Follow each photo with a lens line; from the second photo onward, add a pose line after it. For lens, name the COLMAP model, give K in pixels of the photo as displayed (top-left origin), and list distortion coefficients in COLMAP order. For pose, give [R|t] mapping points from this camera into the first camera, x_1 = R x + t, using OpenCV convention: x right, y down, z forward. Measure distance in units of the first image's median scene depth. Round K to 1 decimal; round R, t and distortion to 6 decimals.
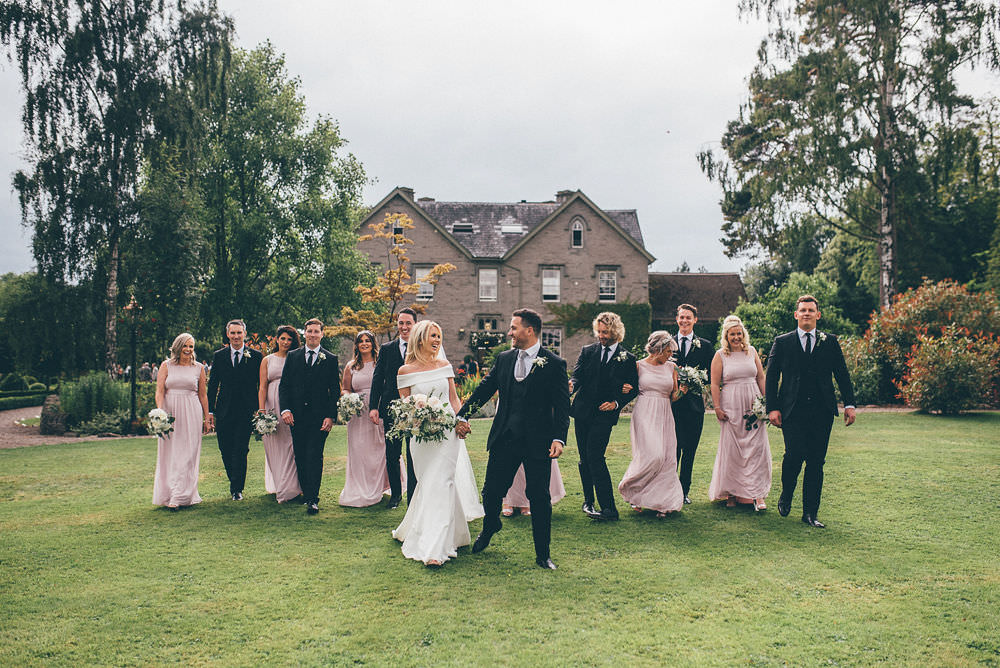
lens RADIAL K [[993.2, 0, 500.0], [0, 993.2, 334.0], [0, 0, 1]] dist [-0.007519, 0.007516]
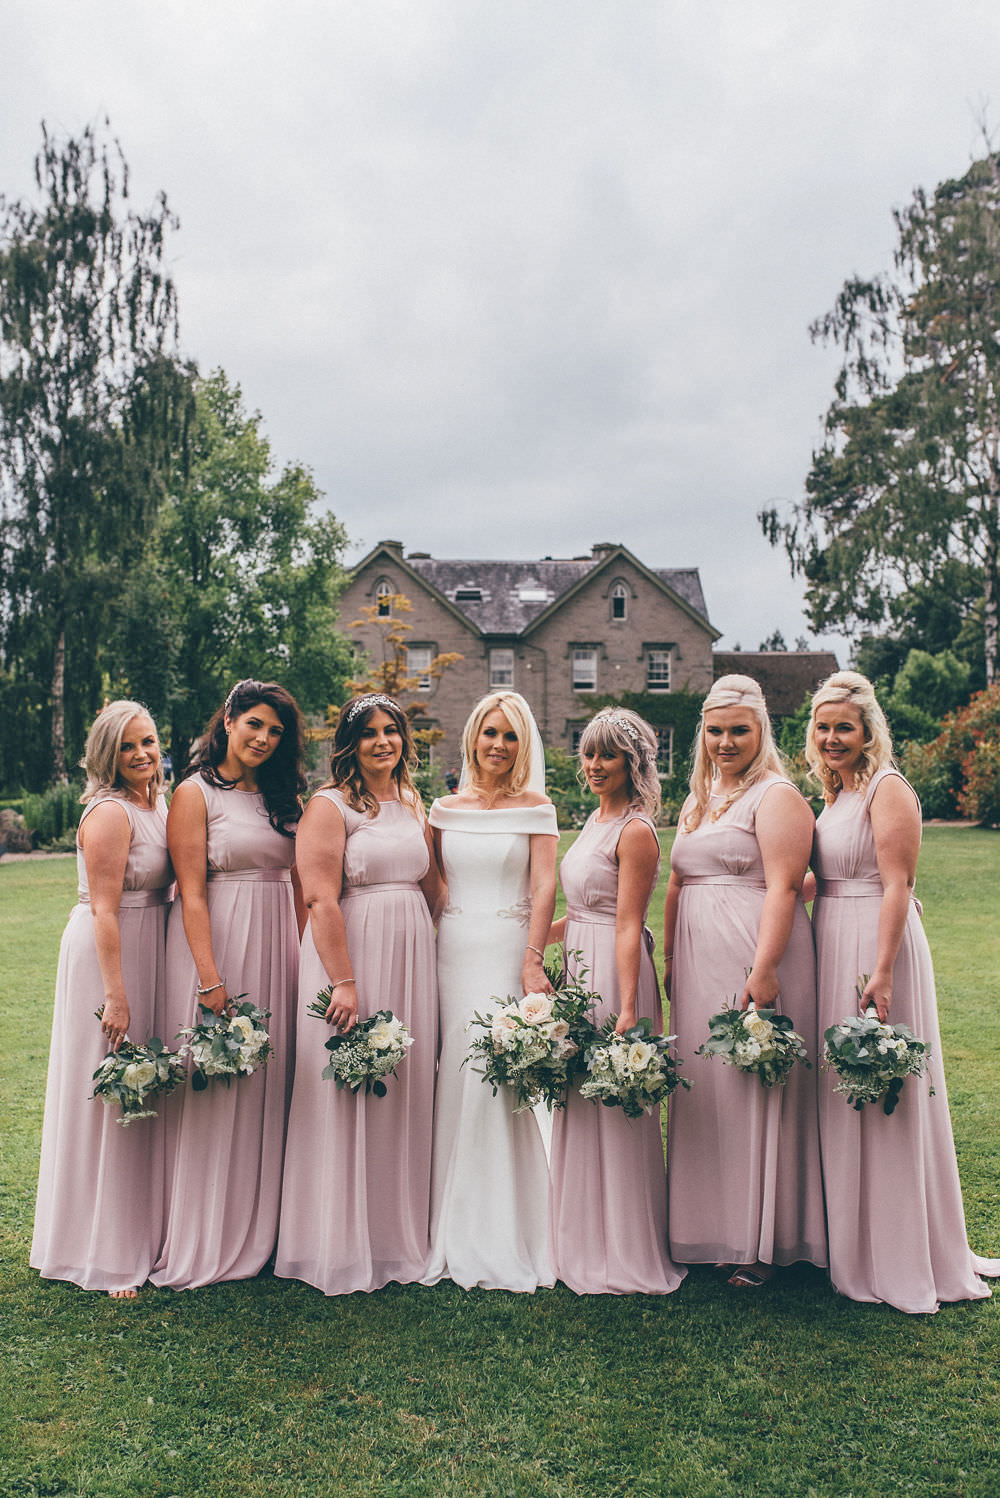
lens RADIAL K [[1487.7, 0, 500.0], [0, 1487.7, 749.0], [0, 0, 1]] dist [-0.007519, 0.007516]
pose [[0.999910, -0.002223, -0.013267, 0.001829], [0.002403, 0.999905, 0.013584, -0.004466], [0.013236, -0.013615, 0.999820, -0.153377]]
